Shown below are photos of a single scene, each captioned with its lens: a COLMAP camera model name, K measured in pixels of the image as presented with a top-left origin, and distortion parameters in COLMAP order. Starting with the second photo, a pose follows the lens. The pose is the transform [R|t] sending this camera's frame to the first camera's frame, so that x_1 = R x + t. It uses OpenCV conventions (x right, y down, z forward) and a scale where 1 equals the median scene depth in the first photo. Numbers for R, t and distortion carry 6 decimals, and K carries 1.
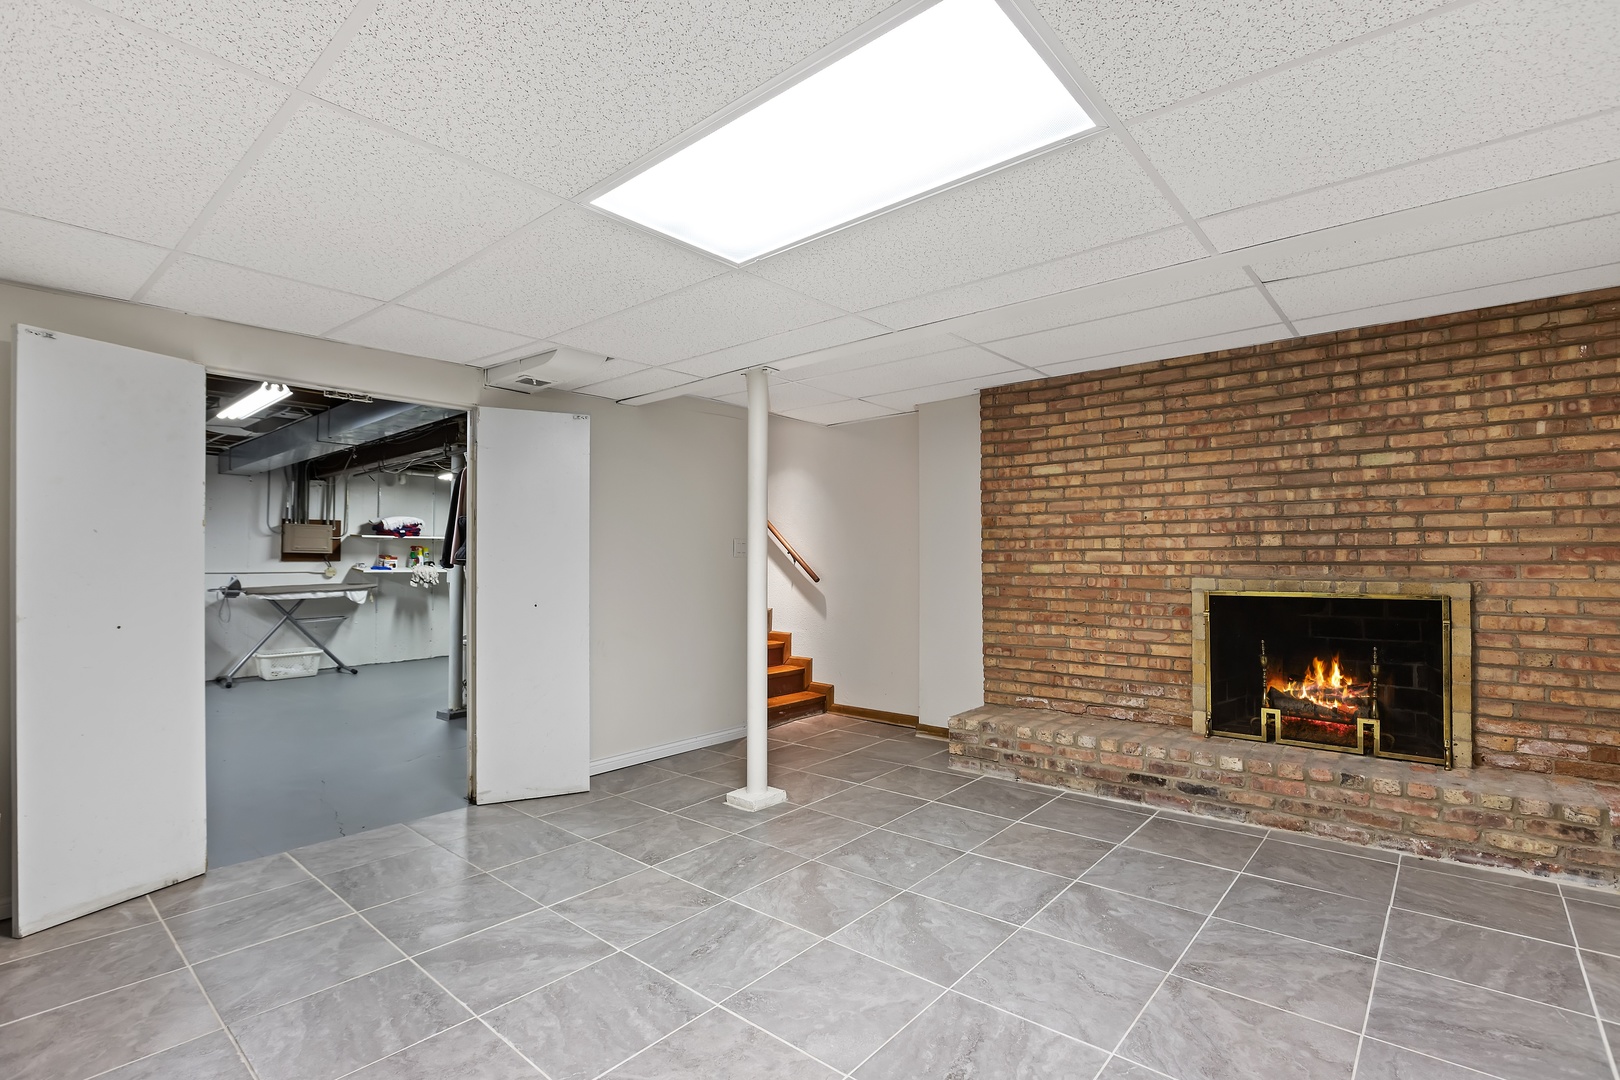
lens RADIAL K [[751.6, 0, 809.8], [0, 751.6, 549.4], [0, 0, 1]] dist [-0.000193, 0.000058]
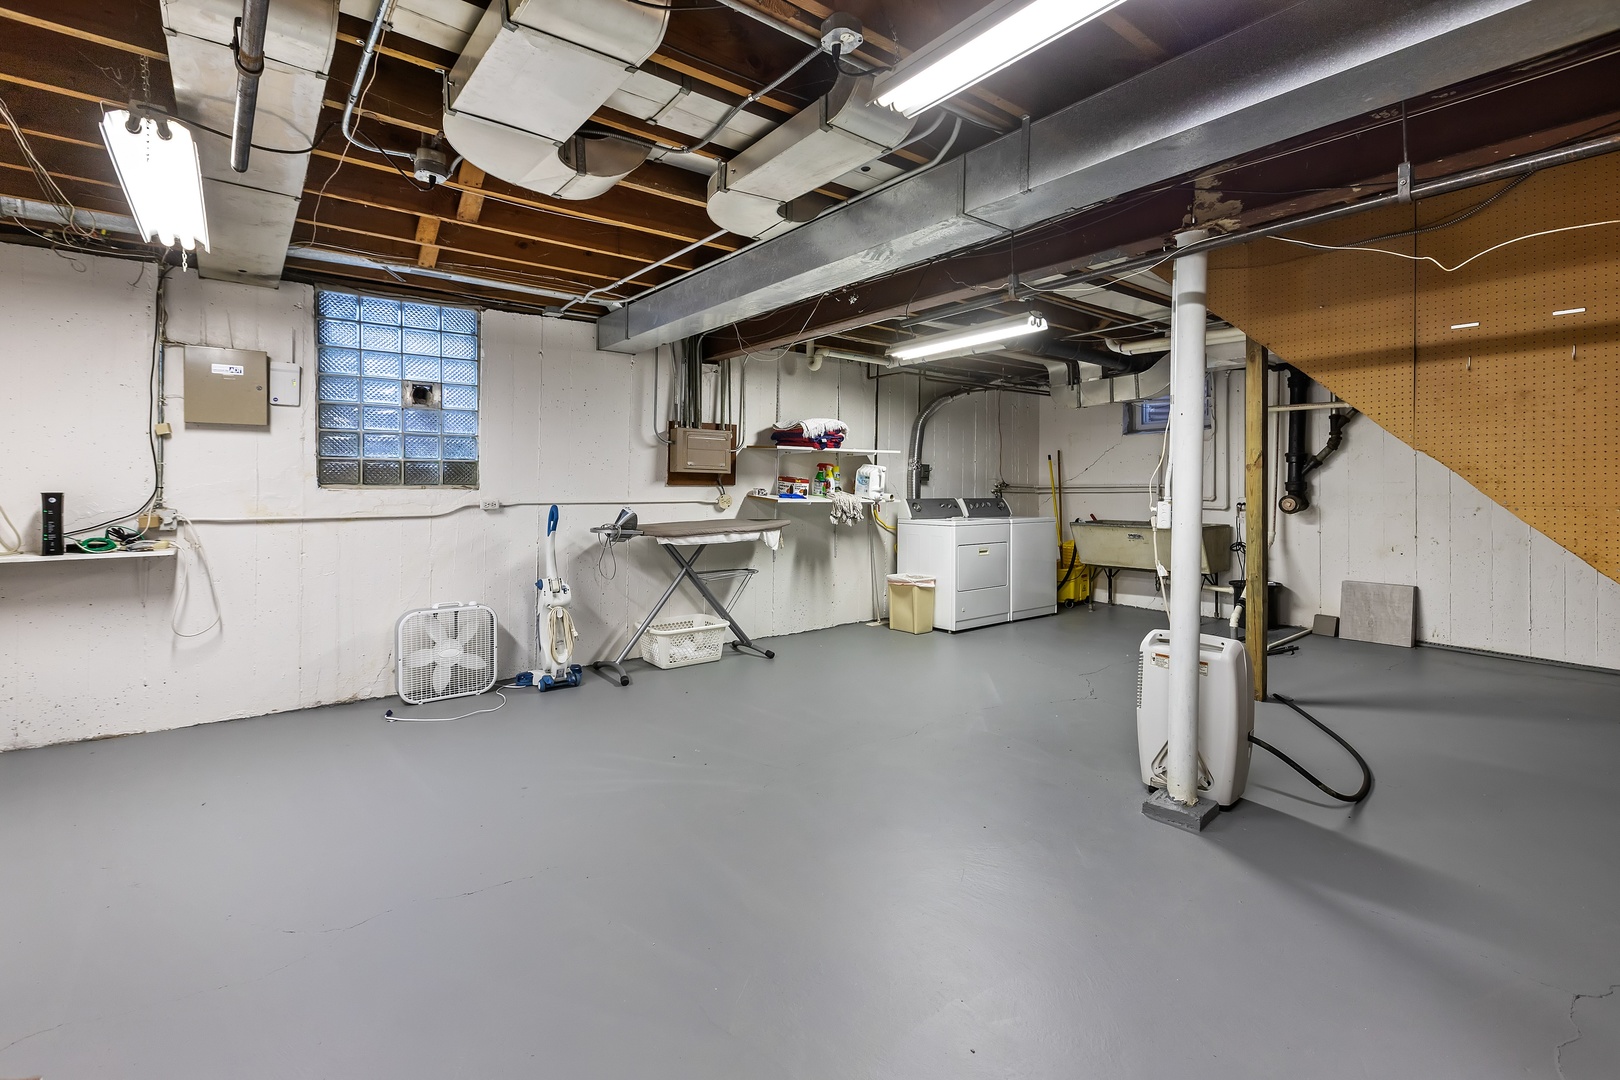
lens RADIAL K [[739.6, 0, 808.9], [0, 739.6, 480.7], [0, 0, 1]] dist [-0.001252, -0.000200]
pose [[0.982968, 0.000858, -0.183775, -0.446163], [-0.000119, 0.999992, 0.004035, 0.008967], [0.183777, -0.003944, 0.982960, 0.369213]]
